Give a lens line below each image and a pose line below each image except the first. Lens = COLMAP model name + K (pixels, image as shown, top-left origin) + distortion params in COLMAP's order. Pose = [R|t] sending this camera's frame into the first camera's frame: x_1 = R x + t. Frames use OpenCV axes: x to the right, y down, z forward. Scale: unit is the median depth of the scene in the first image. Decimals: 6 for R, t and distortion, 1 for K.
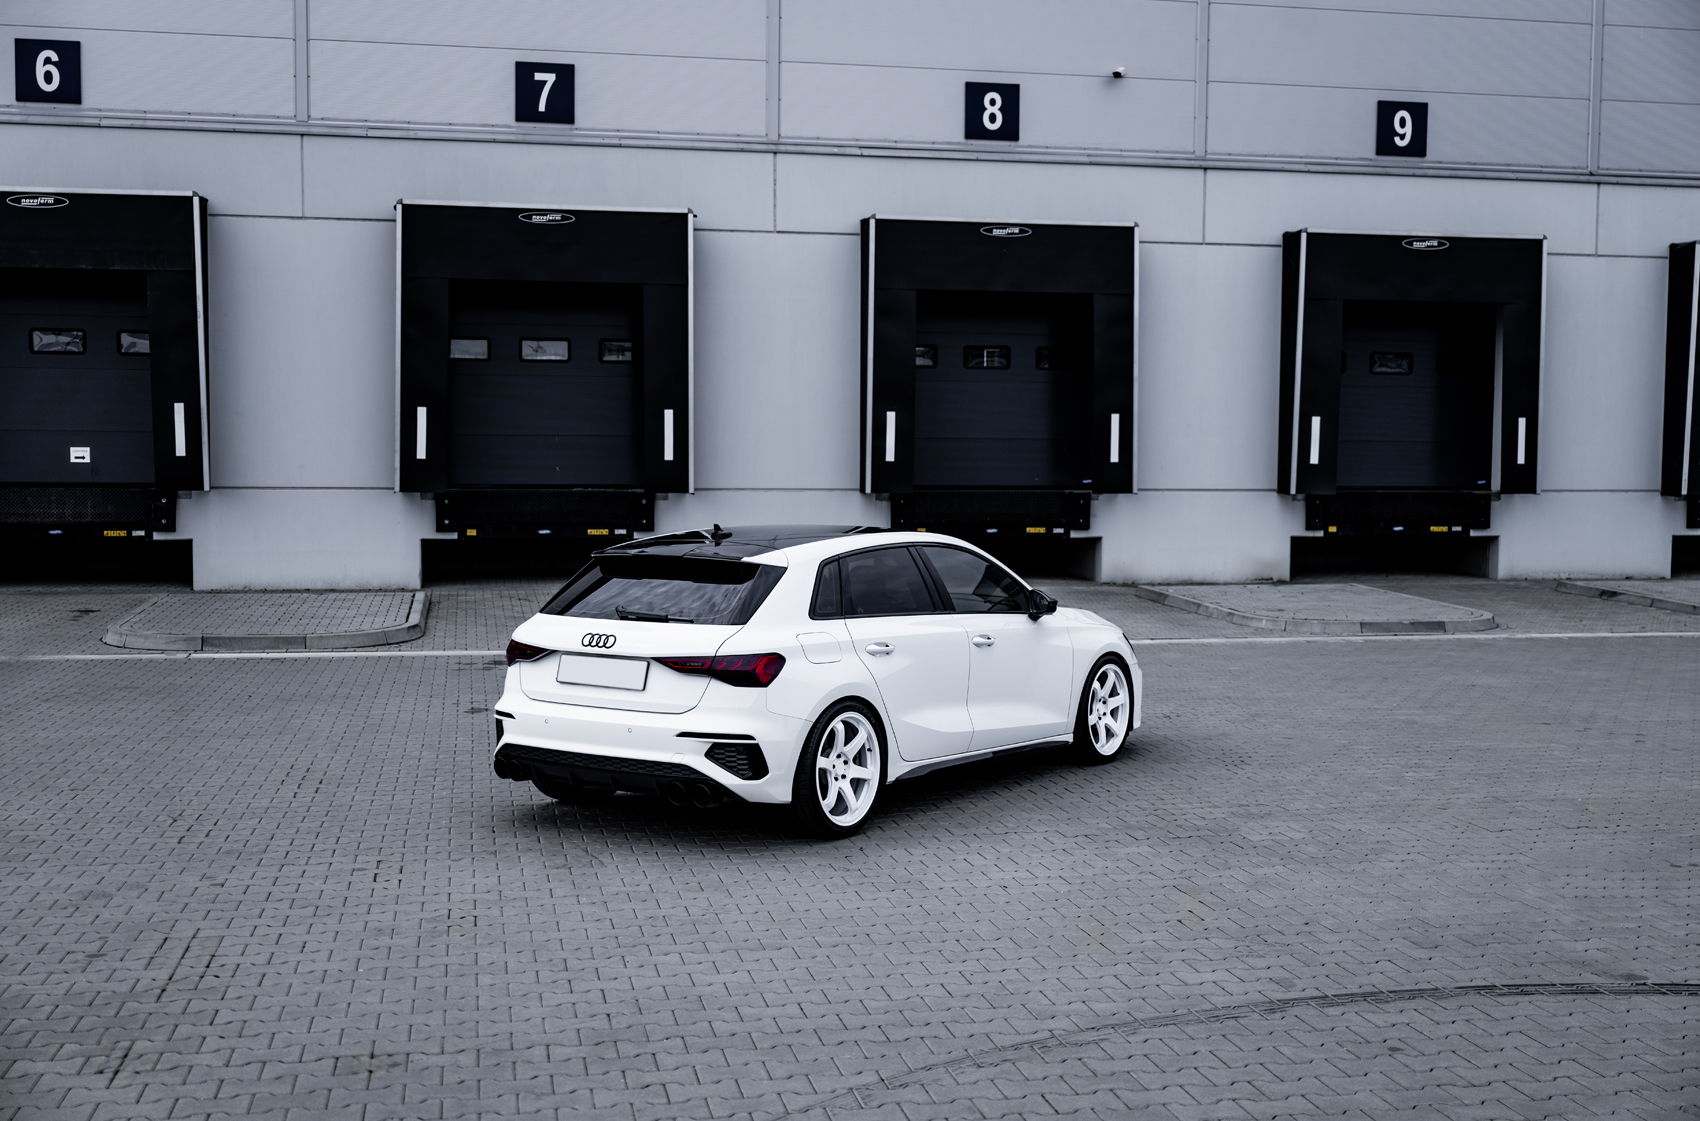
lens RADIAL K [[1828.2, 0, 832.7], [0, 1828.2, 549.9], [0, 0, 1]] dist [0.003716, 0.000000]
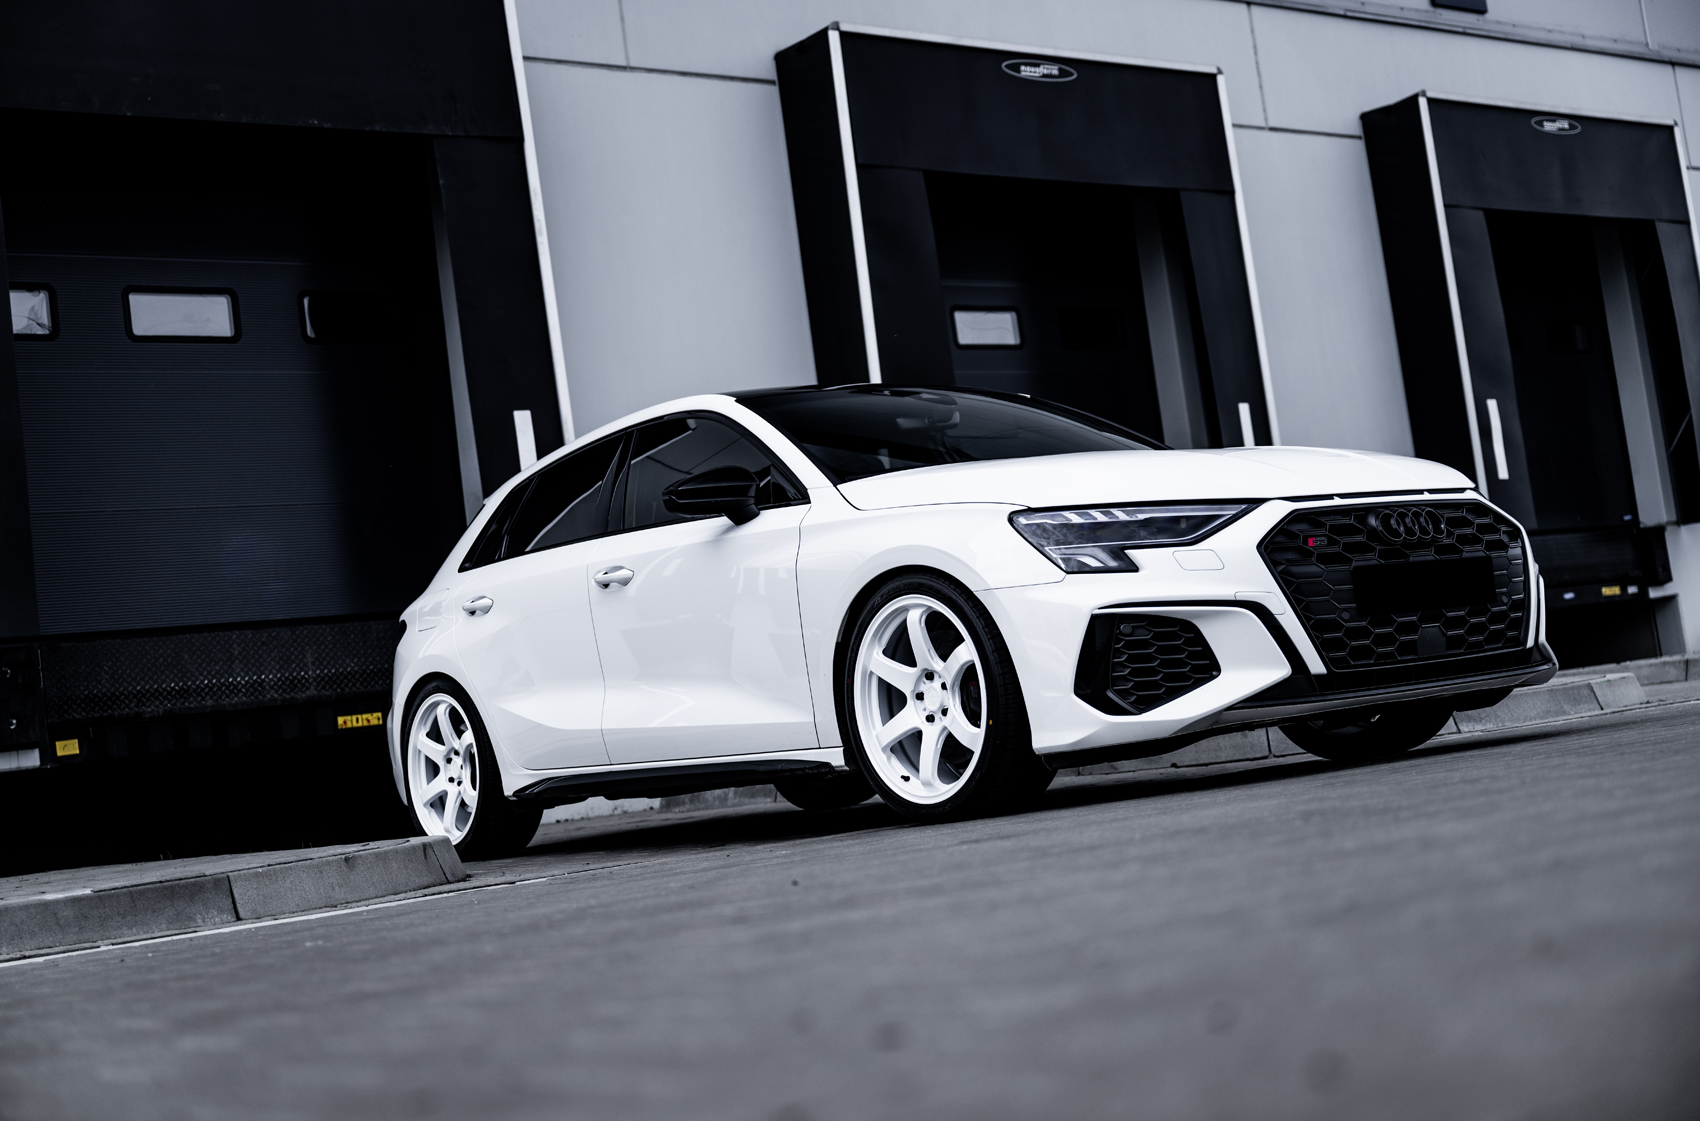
lens RADIAL K [[2266.3, 0, 837.8], [0, 2266.3, 545.1], [0, 0, 1]] dist [0.002385, 0.000000]
pose [[0.891049, -0.083747, 0.446114, -0.514330], [0.166722, 0.974518, -0.150062, 0.050546], [-0.422179, 0.208090, 0.882306, 0.433482]]
